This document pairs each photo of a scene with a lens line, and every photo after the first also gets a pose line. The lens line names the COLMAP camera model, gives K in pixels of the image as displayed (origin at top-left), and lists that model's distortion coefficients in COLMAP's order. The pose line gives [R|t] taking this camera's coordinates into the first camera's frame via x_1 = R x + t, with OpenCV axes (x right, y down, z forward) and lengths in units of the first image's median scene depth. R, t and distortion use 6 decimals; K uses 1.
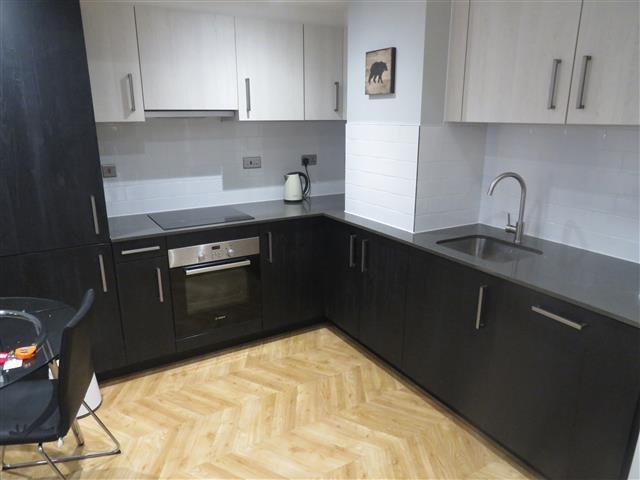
lens RADIAL K [[453.5, 0, 315.3], [0, 453.5, 249.8], [0, 0, 1]] dist [-0.057740, 0.042525]
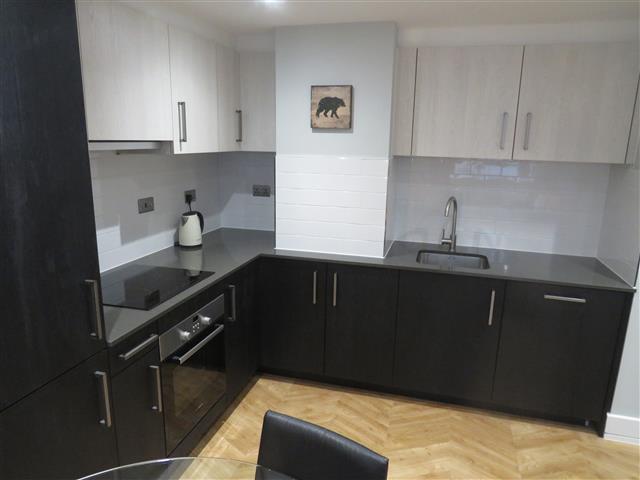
lens RADIAL K [[453.5, 0, 315.3], [0, 453.5, 249.8], [0, 0, 1]] dist [-0.057740, 0.042525]
pose [[0.721034, -0.147414, 0.677037, -0.615374], [0.176335, 0.983975, 0.026451, -0.111725], [-0.670087, 0.100313, 0.735473, 0.308753]]
